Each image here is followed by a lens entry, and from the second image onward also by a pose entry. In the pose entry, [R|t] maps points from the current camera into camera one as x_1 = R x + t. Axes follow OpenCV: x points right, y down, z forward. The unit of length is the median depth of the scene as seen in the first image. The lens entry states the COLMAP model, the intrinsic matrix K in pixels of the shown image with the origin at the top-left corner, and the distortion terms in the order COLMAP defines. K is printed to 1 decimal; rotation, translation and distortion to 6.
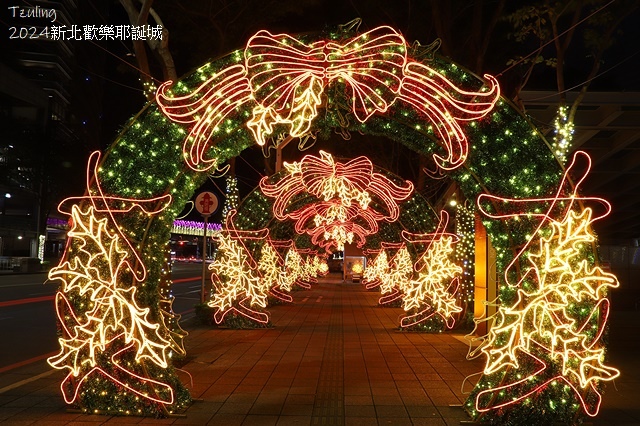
lens RADIAL K [[590.3, 0, 332.9], [0, 590.3, 213.4], [0, 0, 1]] dist [-0.180587, 0.332025]
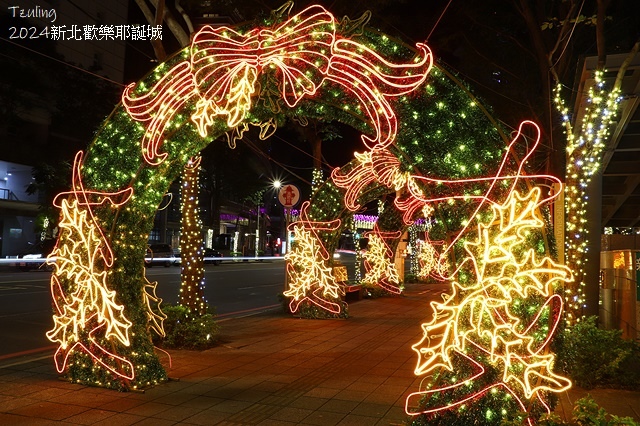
lens RADIAL K [[590.3, 0, 332.9], [0, 590.3, 213.4], [0, 0, 1]] dist [-0.180587, 0.332025]
pose [[0.944443, -0.016877, -0.328241, 0.430881], [0.020560, 0.999759, 0.007751, 0.015550], [0.328031, -0.014069, 0.944562, 0.098310]]
